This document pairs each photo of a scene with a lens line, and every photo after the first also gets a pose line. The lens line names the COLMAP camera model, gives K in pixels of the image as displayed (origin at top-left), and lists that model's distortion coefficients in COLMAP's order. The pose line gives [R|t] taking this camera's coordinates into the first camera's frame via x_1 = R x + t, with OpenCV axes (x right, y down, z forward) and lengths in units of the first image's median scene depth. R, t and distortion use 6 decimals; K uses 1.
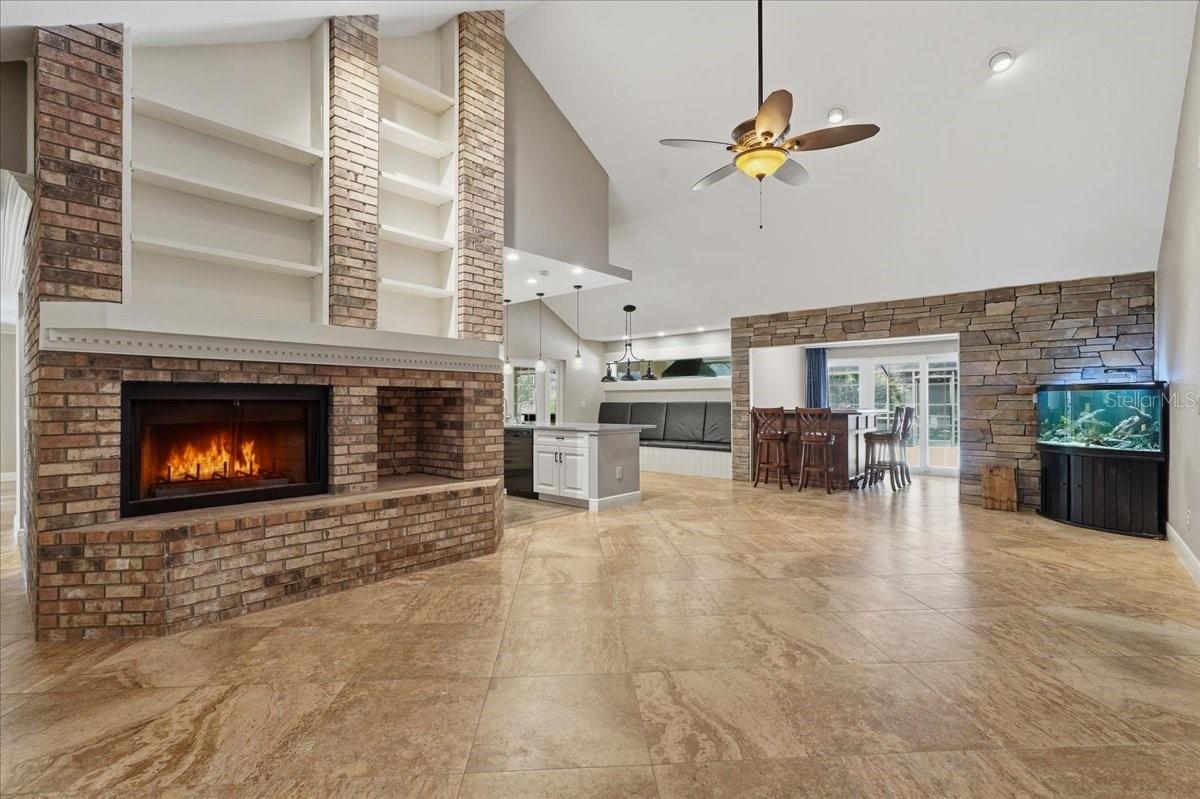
lens RADIAL K [[543.8, 0, 606.8], [0, 543.8, 402.0], [0, 0, 1]] dist [-0.013081, 0.004052]
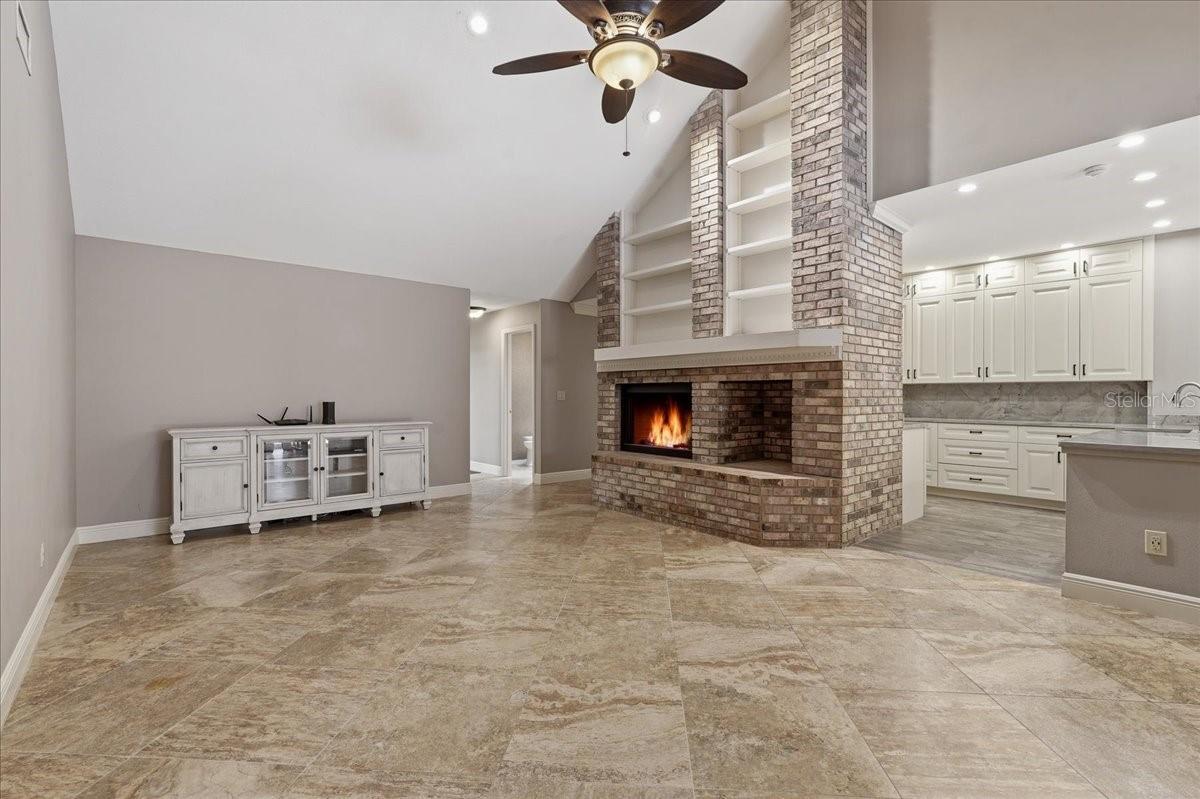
lens RADIAL K [[543.8, 0, 592.6], [0, 543.8, 396.8], [0, 0, 1]] dist [-0.013081, 0.004052]
pose [[-0.156641, 0.005094, -0.987642, 0.854264], [0.002751, 0.999985, 0.004721, -0.000343], [0.987652, -0.001977, -0.156653, 0.898442]]
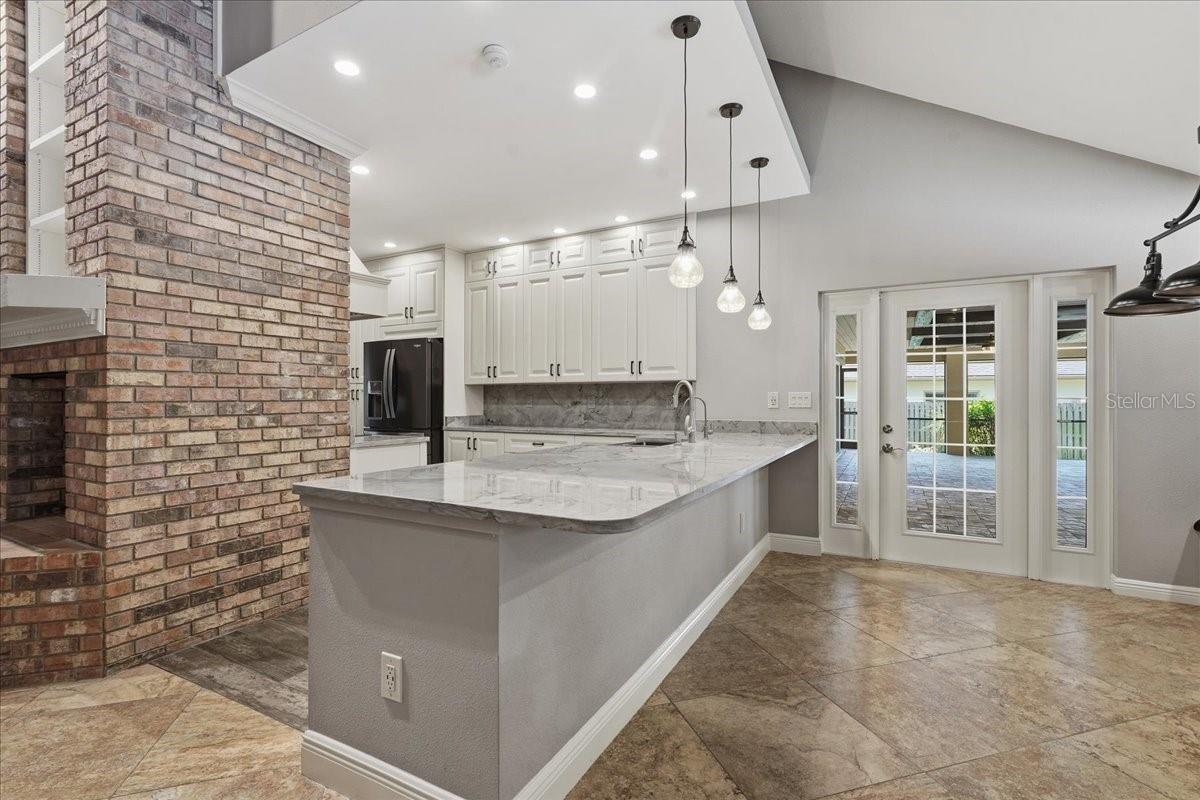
lens RADIAL K [[543.8, 0, 612.9], [0, 543.8, 398.3], [0, 0, 1]] dist [-0.013081, 0.004052]
pose [[0.221579, 0.000270, -0.975142, 0.433907], [0.005764, 0.999982, 0.001586, 0.004898], [0.975125, -0.005973, 0.221573, 1.593762]]
